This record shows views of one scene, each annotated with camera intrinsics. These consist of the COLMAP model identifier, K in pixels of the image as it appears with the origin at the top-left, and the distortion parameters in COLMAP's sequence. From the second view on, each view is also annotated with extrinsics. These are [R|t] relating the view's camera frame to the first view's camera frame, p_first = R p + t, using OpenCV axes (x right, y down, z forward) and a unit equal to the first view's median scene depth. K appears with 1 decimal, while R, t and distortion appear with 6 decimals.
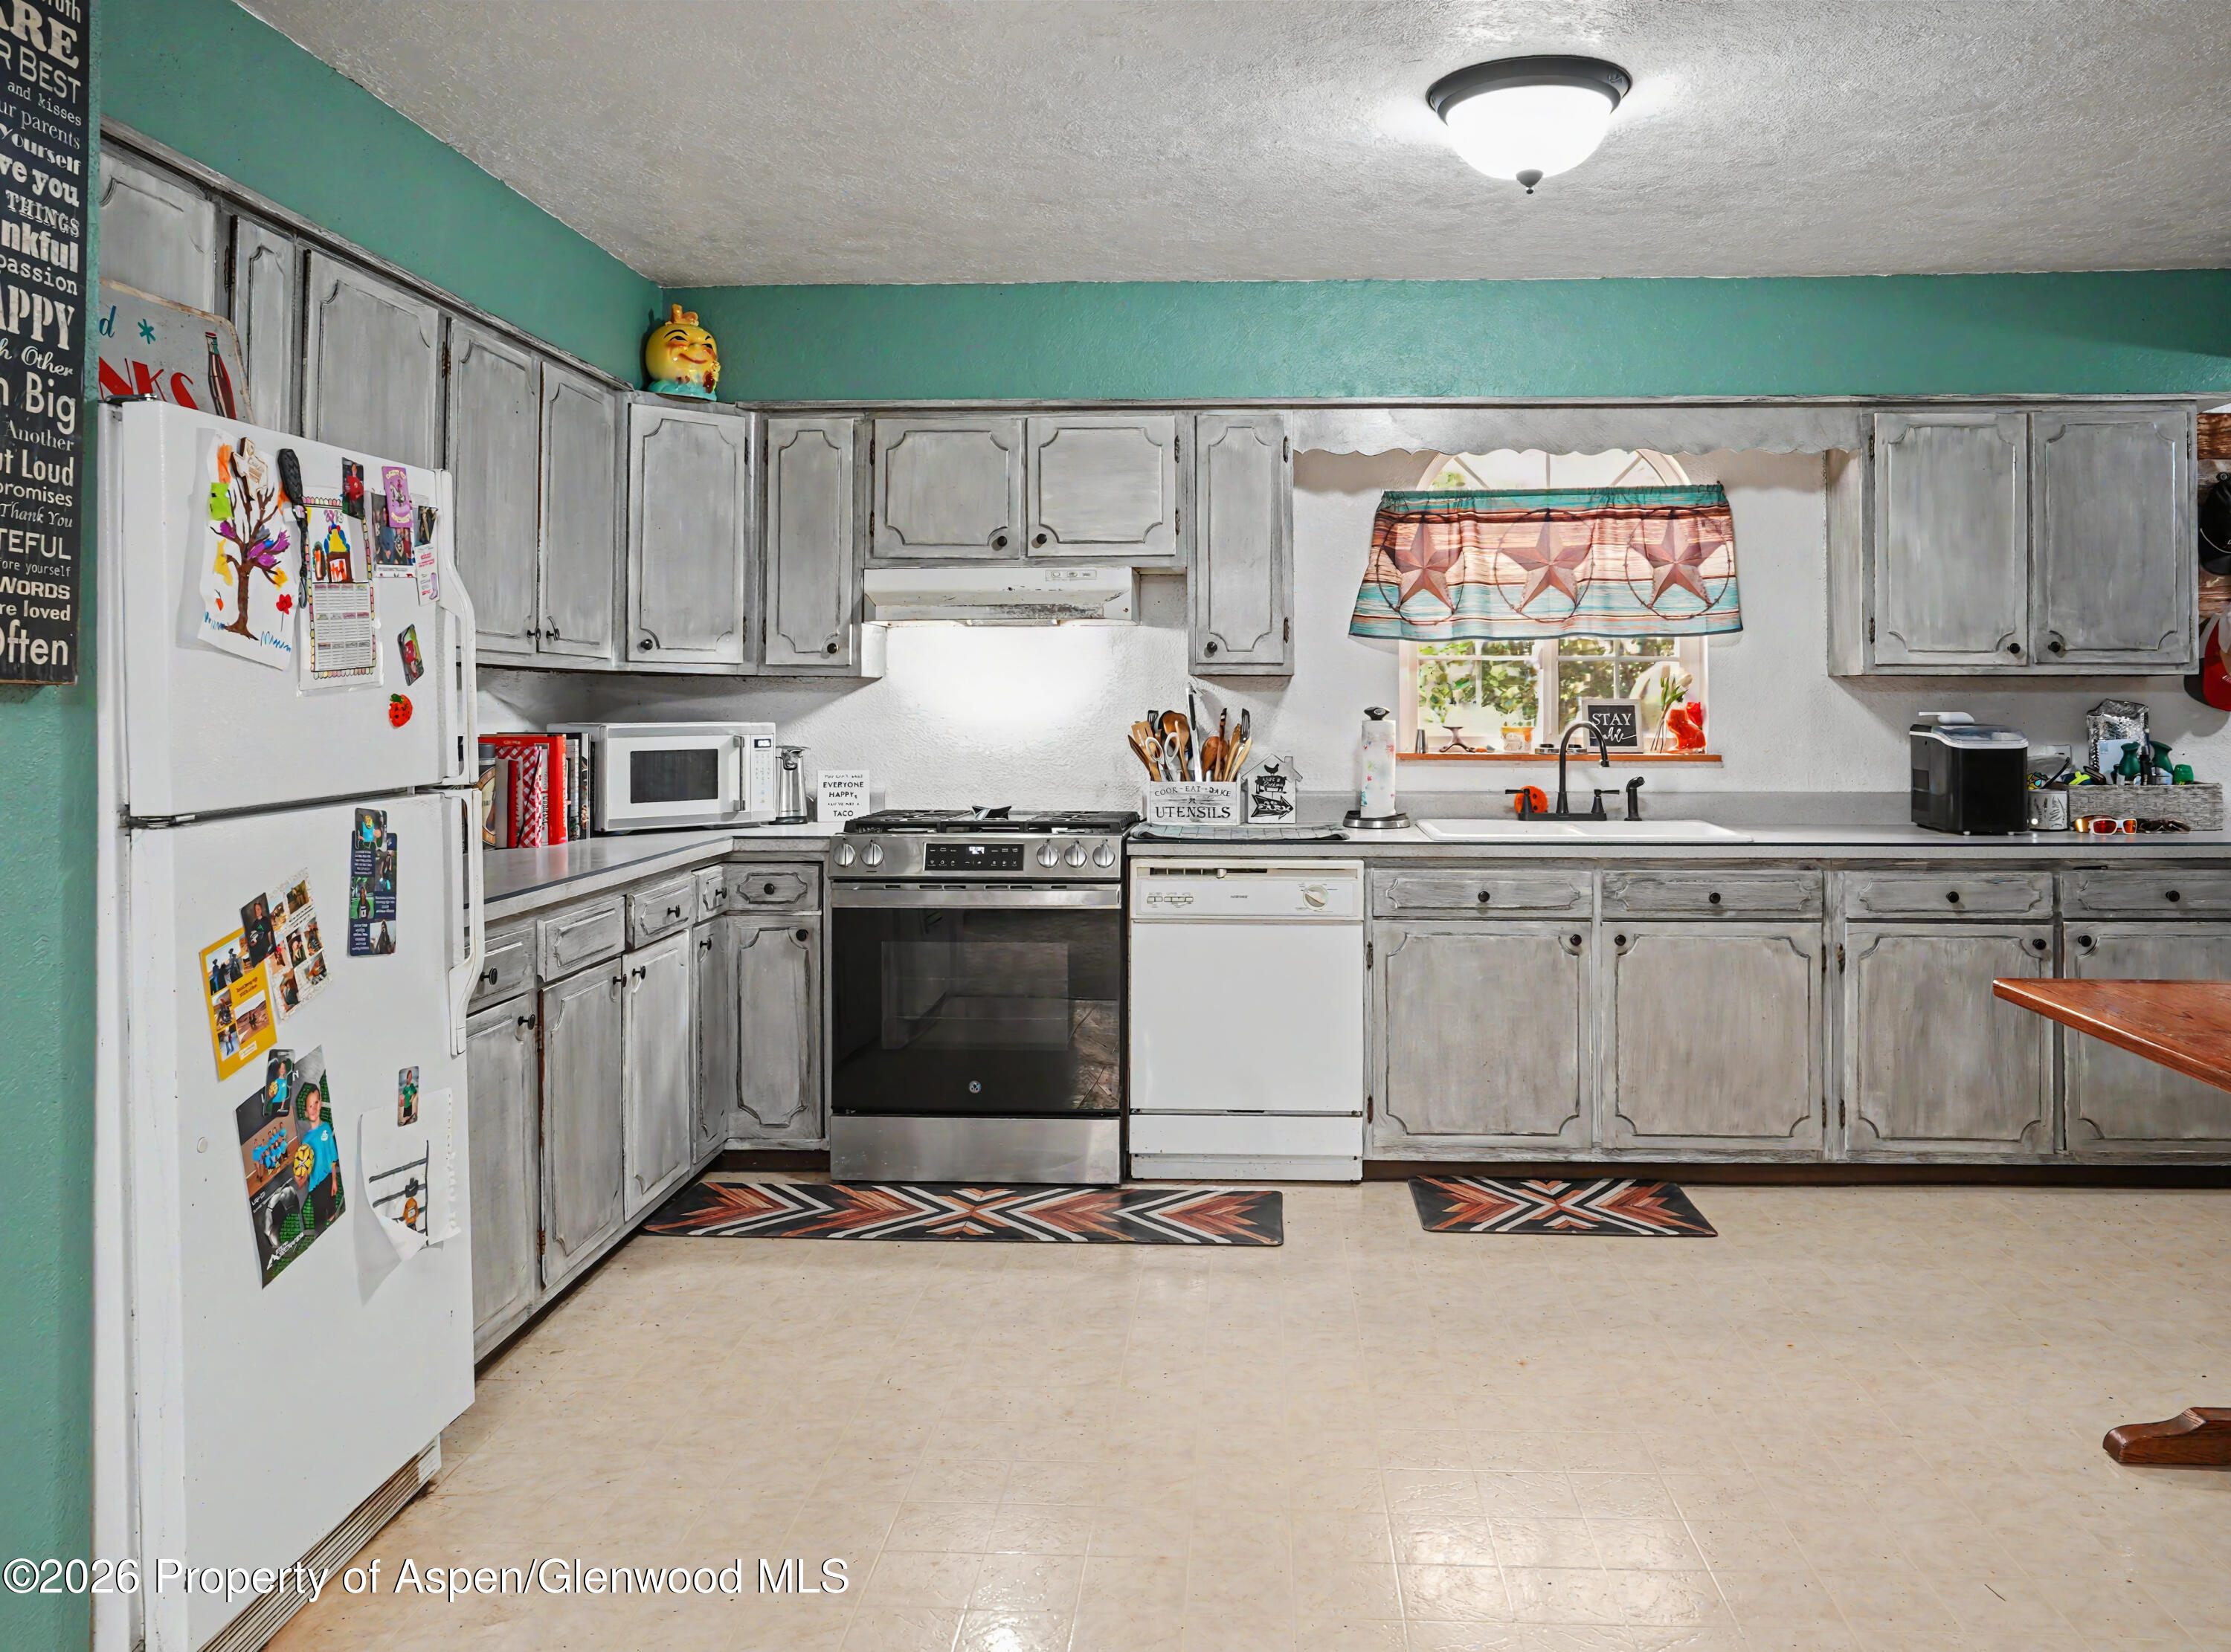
lens RADIAL K [[1861.8, 0, 1120.2], [0, 1861.8, 669.6], [0, 0, 1]] dist [-0.013055, -0.006006]
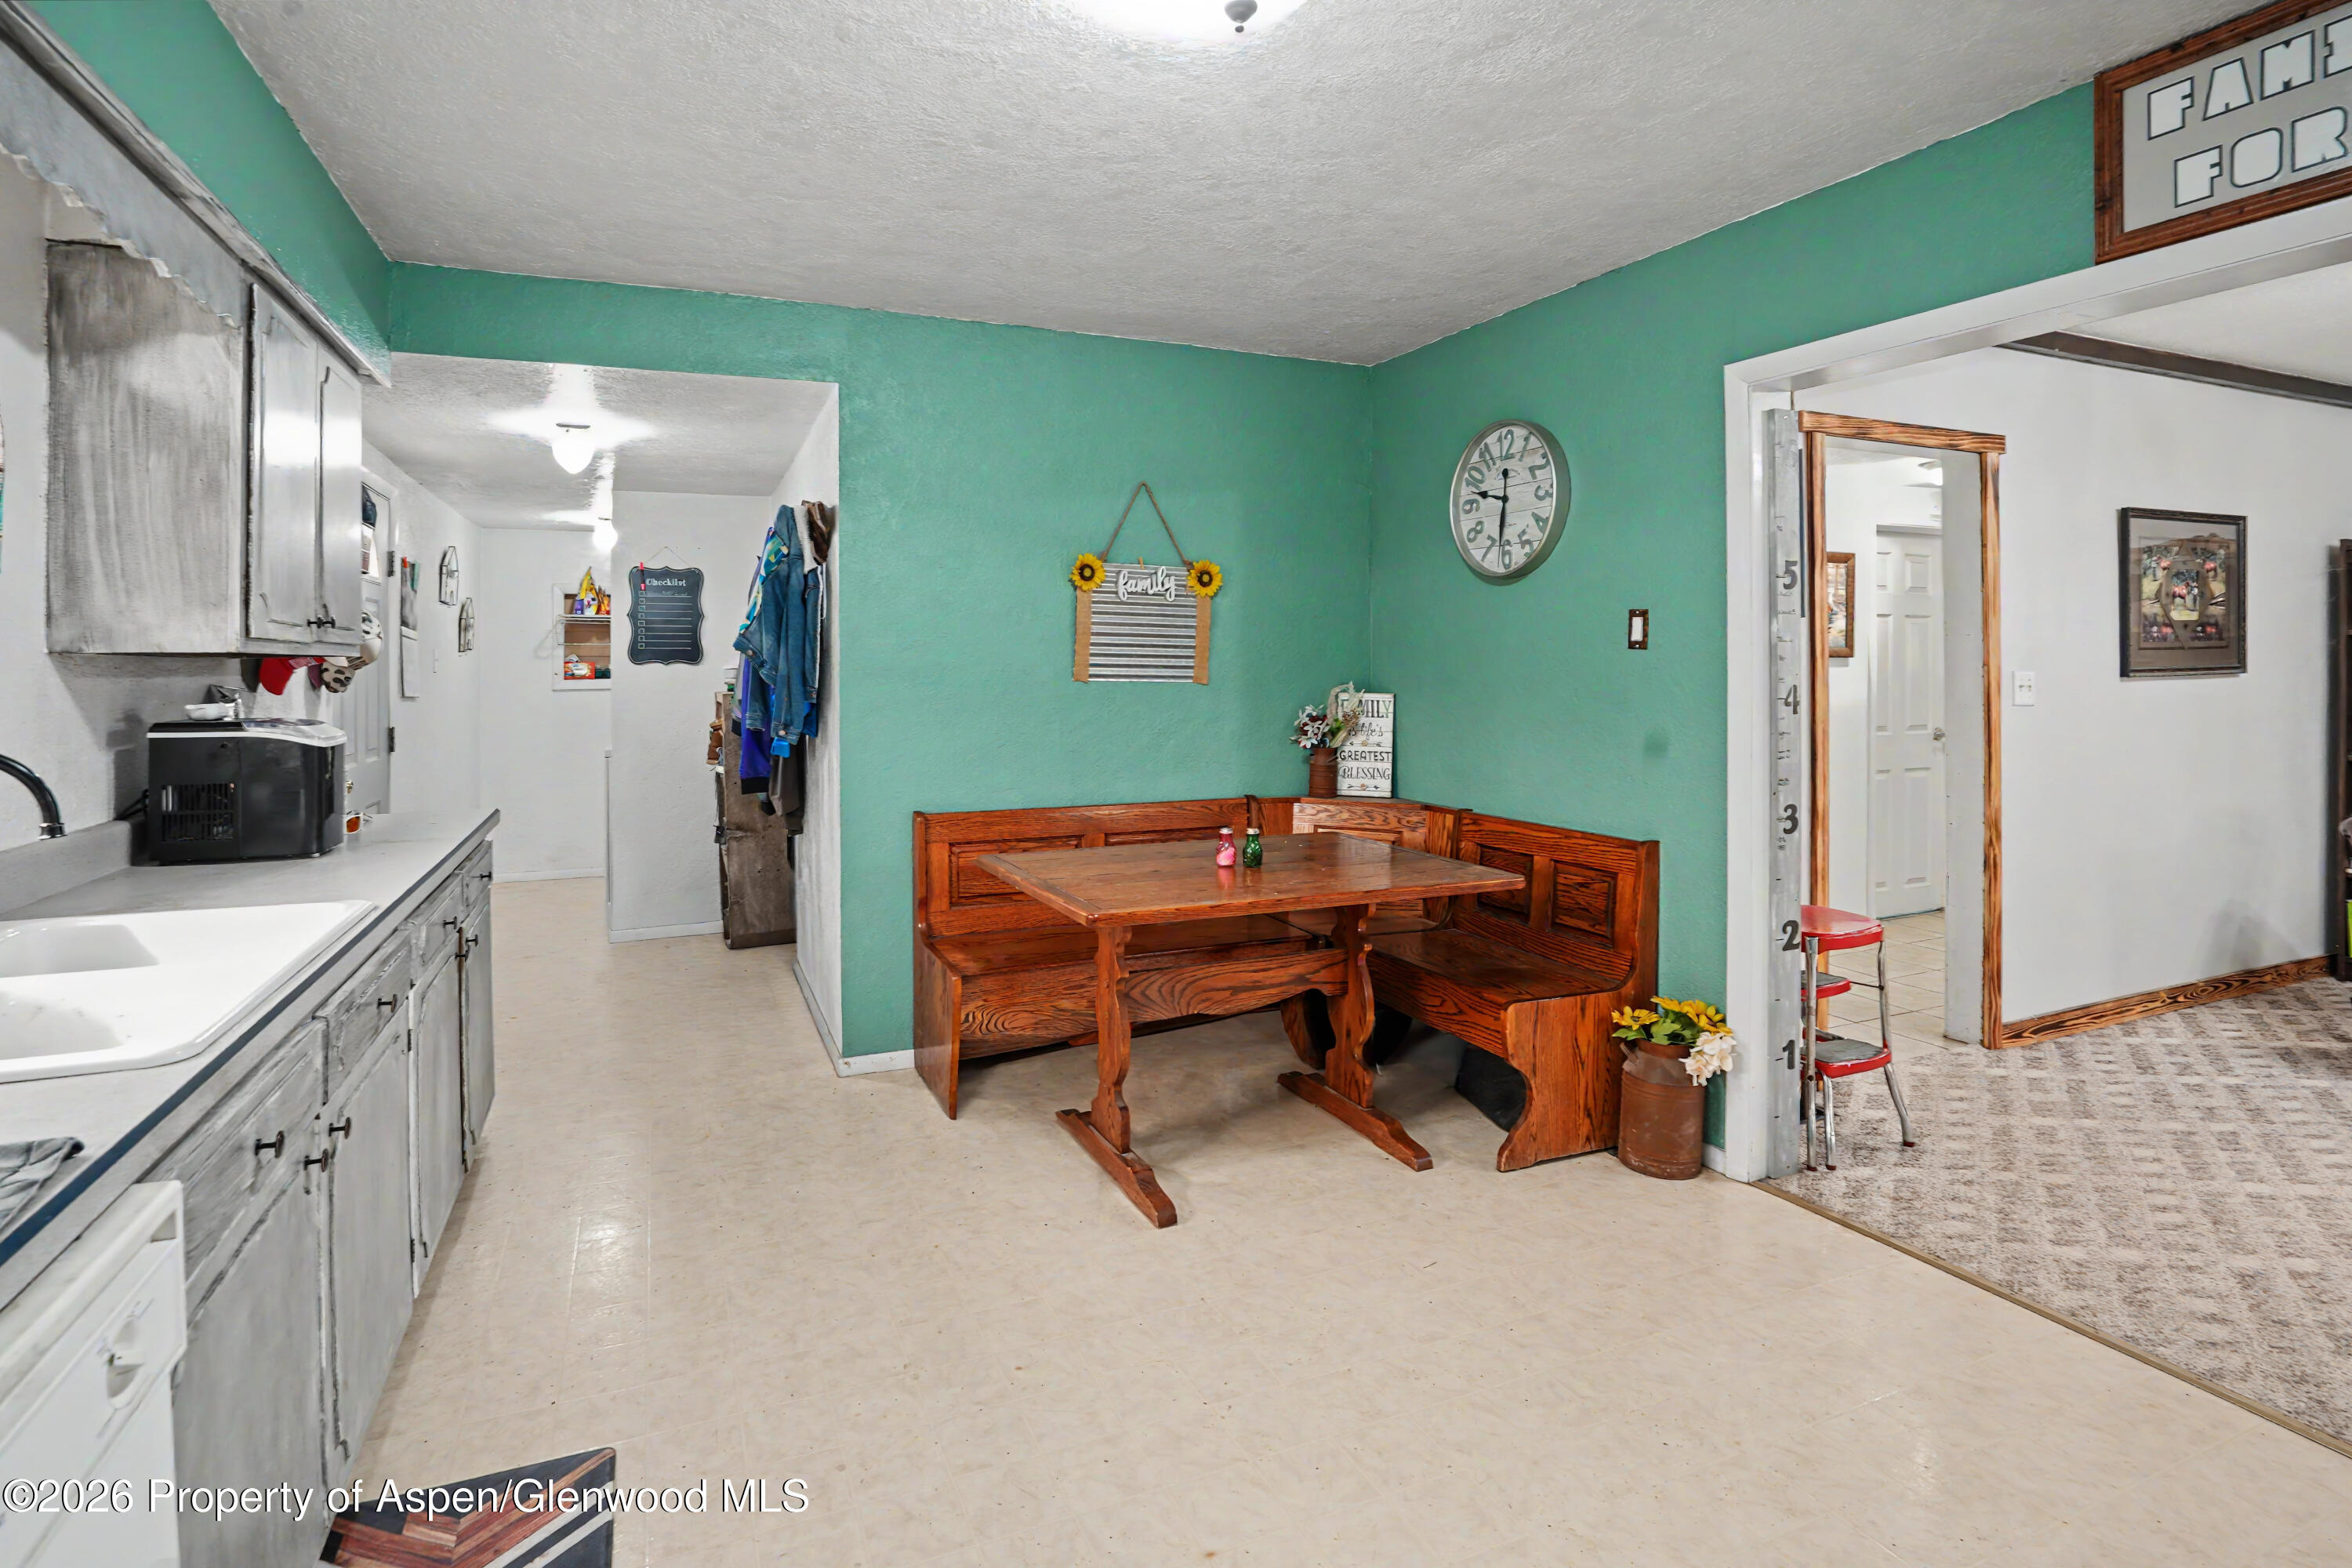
lens RADIAL K [[1123.2, 0, 1176.0], [0, 1123.2, 784.0], [0, 0, 1]] dist [-0.004749, -0.000688]
pose [[-0.458122, -0.097299, 0.883548, -0.147424], [-0.005407, 0.994278, 0.106690, 0.006419], [-0.888873, 0.044099, -0.456027, 1.138549]]
